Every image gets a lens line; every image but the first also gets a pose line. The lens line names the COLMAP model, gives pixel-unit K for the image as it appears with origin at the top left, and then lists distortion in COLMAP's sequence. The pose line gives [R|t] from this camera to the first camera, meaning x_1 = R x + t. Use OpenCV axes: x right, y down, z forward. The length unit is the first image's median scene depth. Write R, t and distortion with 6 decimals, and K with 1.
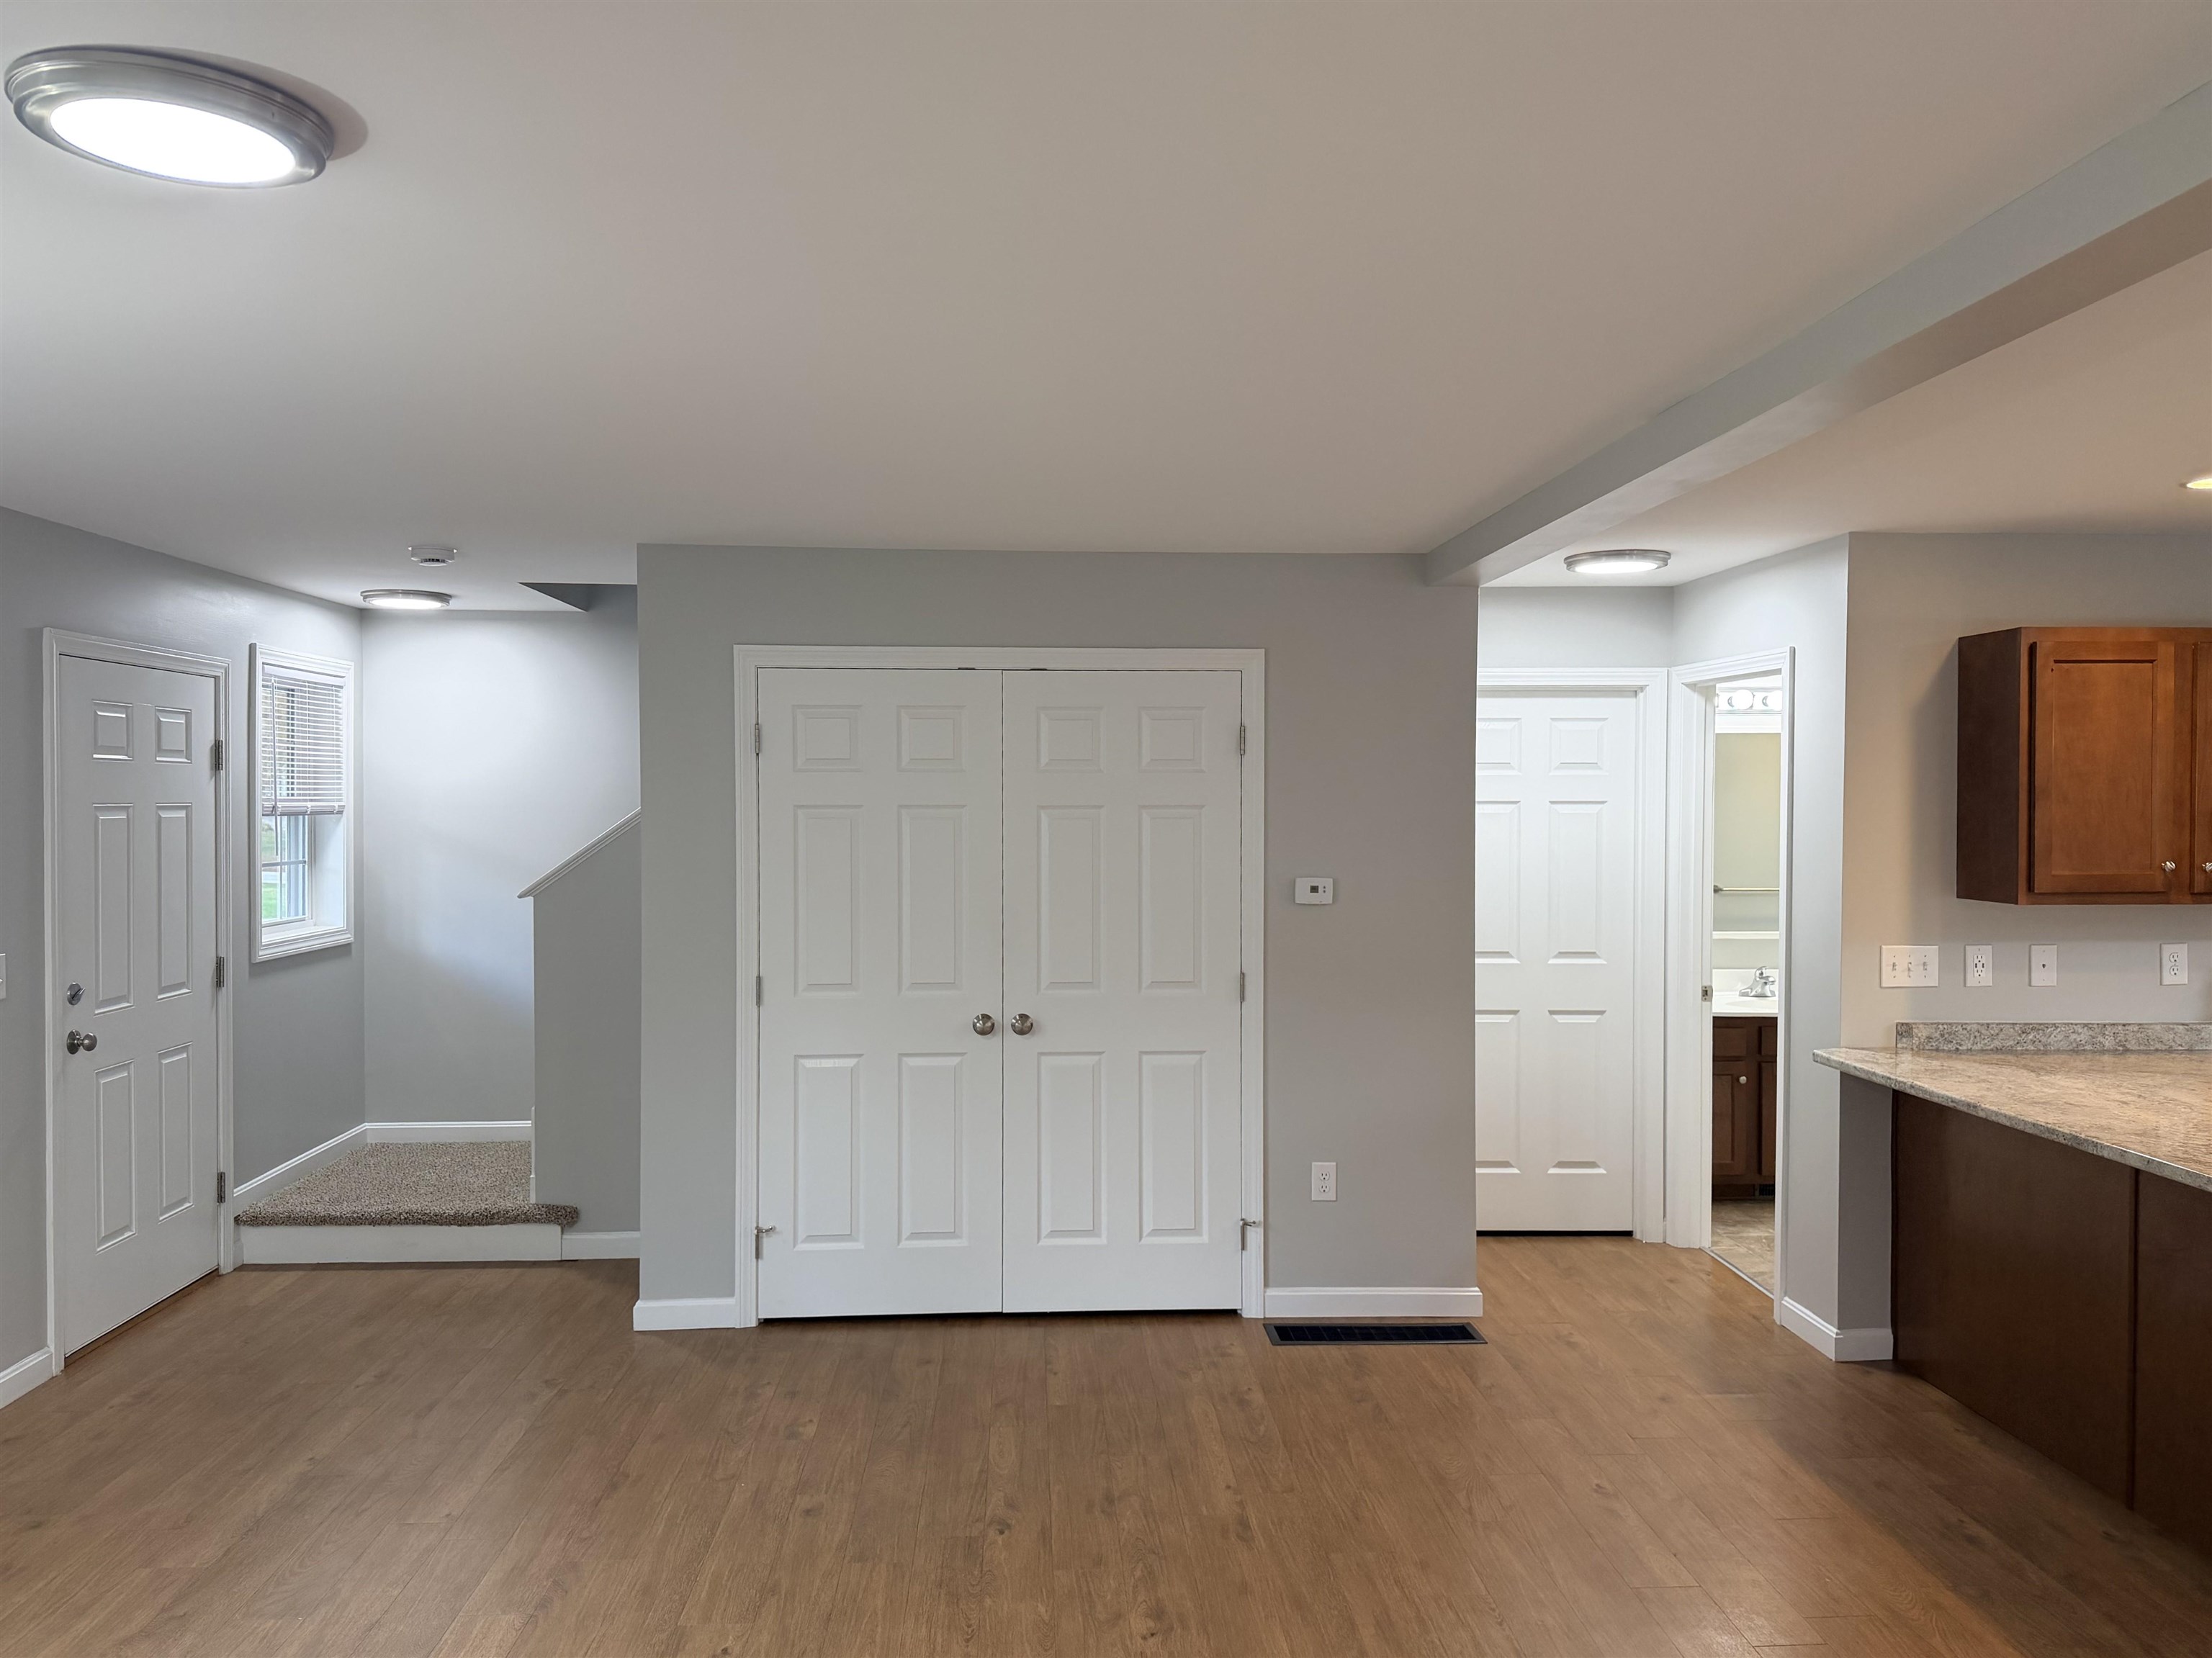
lens RADIAL K [[1612.9, 0, 1097.2], [0, 1612.9, 845.0], [0, 0, 1]] dist [0.041735, -0.050703]
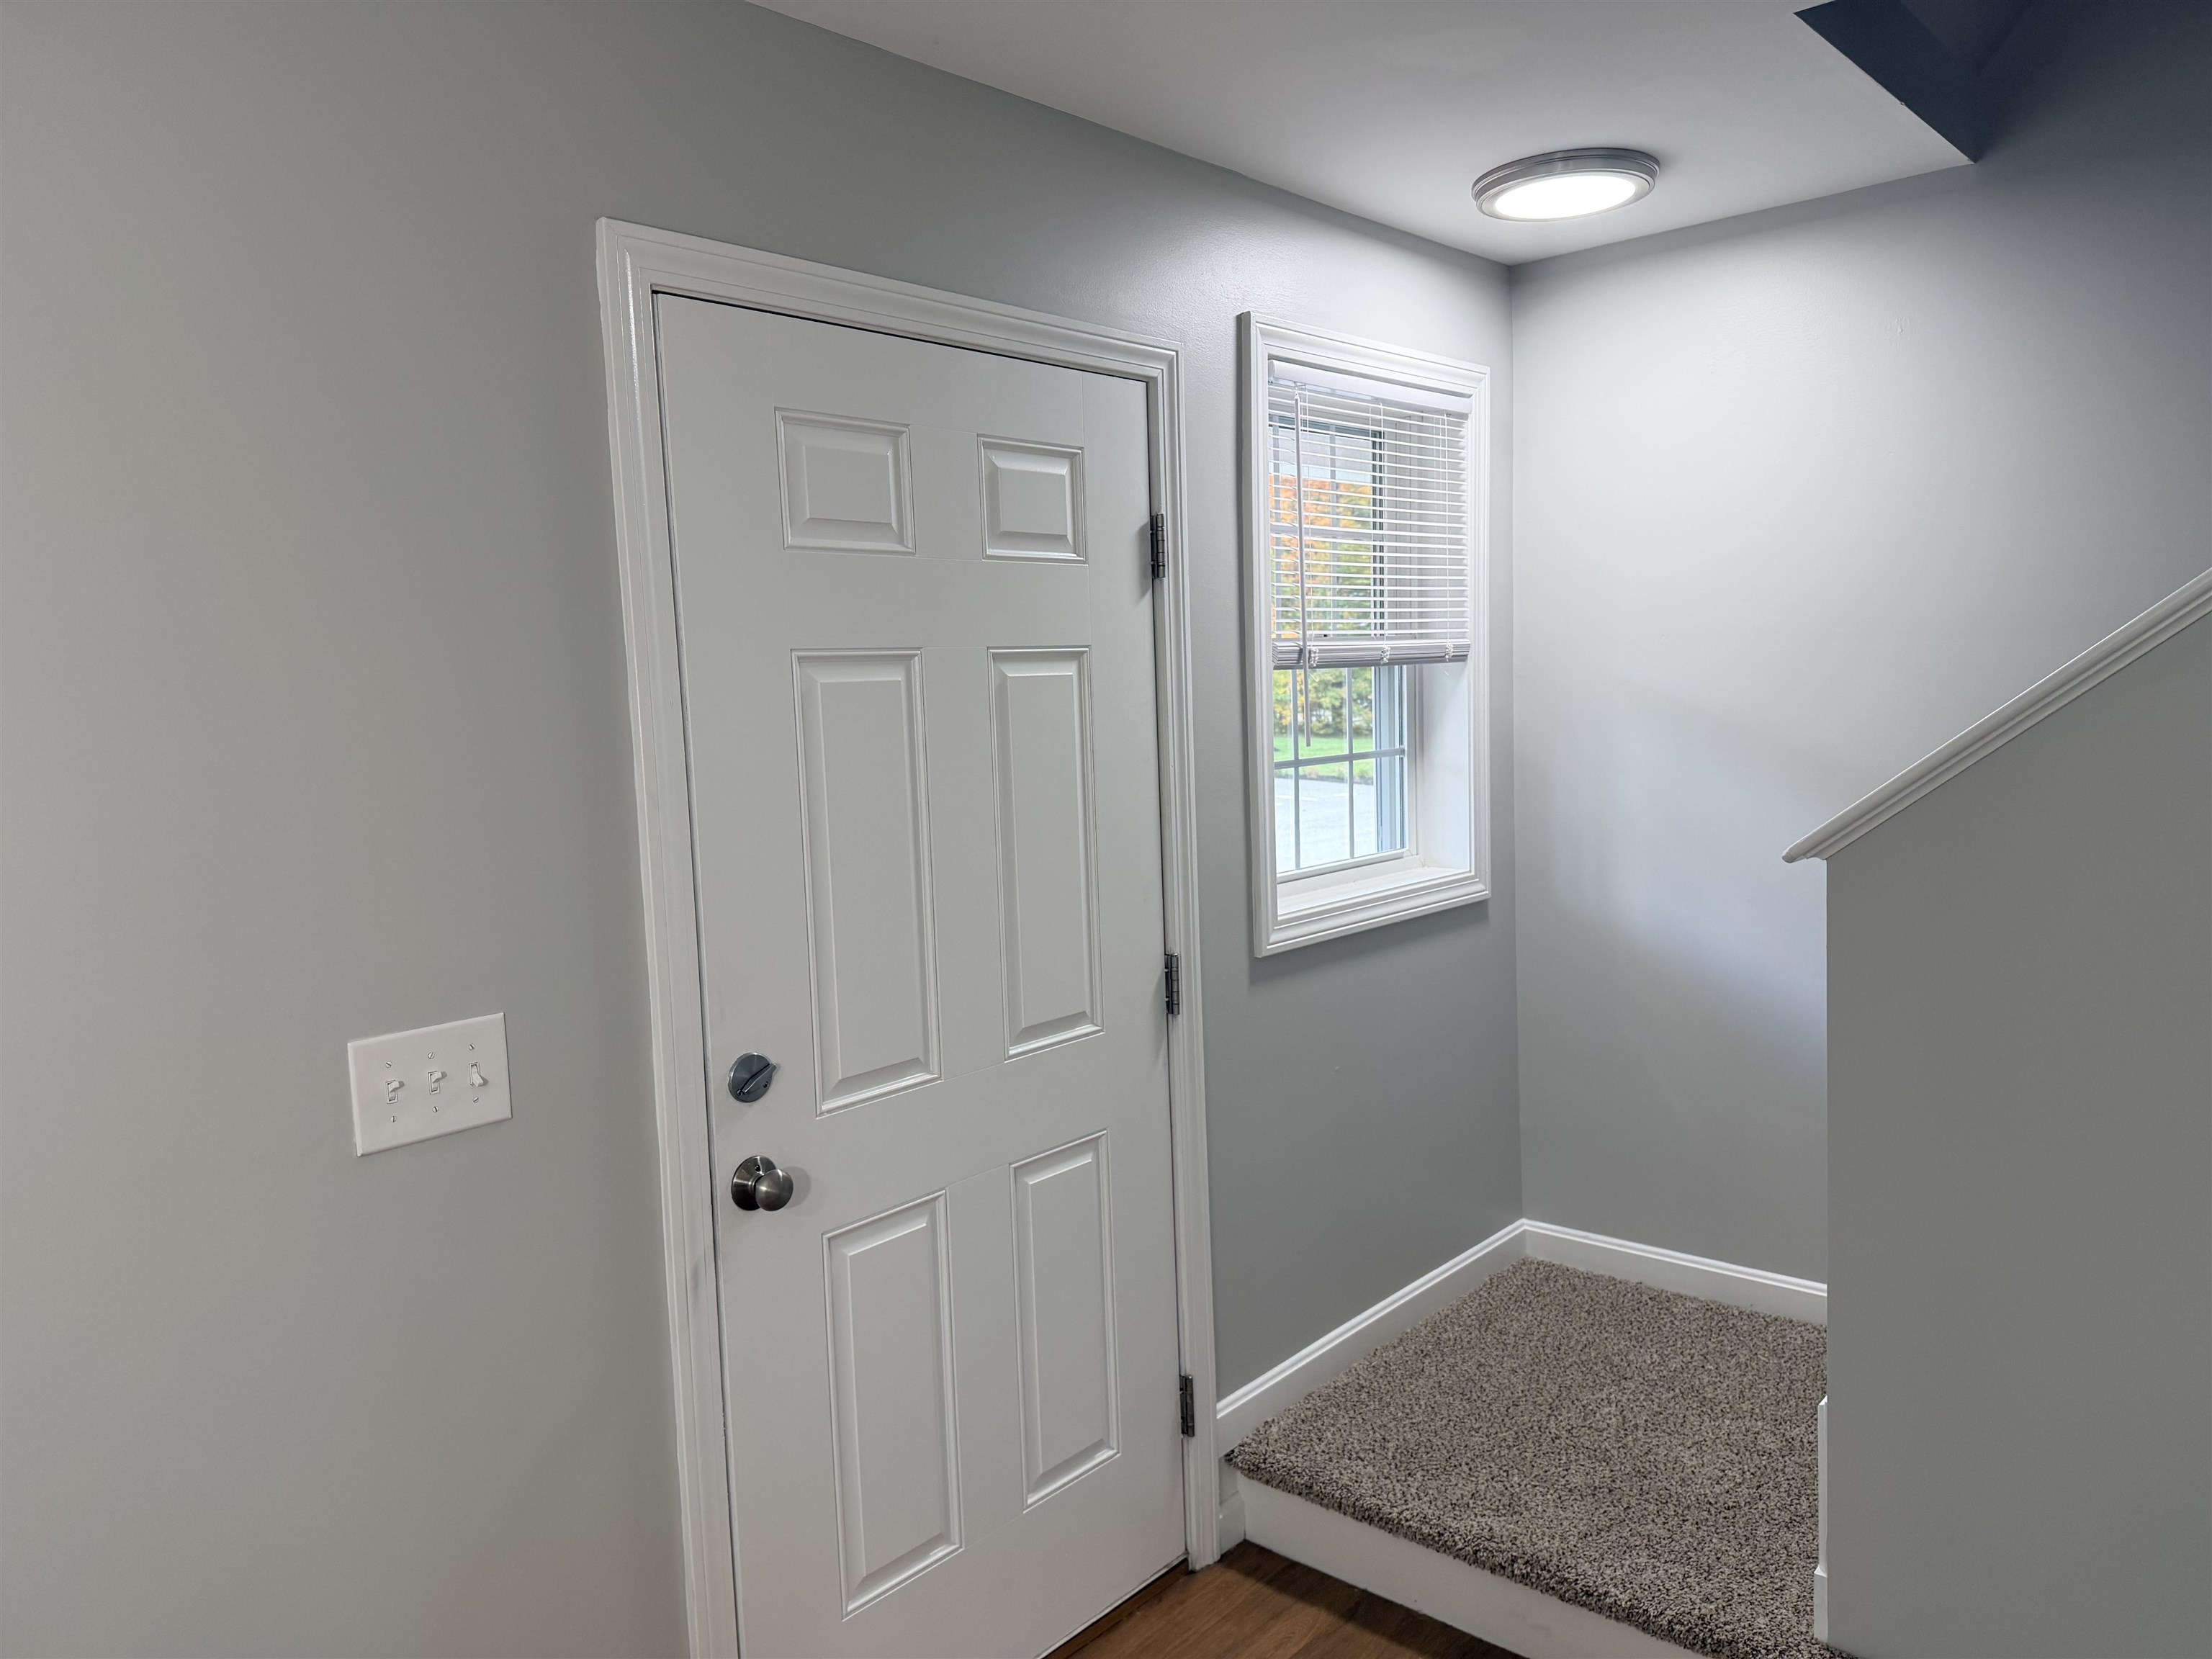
lens RADIAL K [[1583.6, 0, 1100.2], [0, 1583.6, 828.2], [0, 0, 1]] dist [0.120266, -0.157413]
pose [[0.711186, 0.035632, -0.702100, -0.207693], [0.021181, 0.997175, 0.072062, -0.005245], [0.702685, -0.066120, 0.708422, 0.622520]]
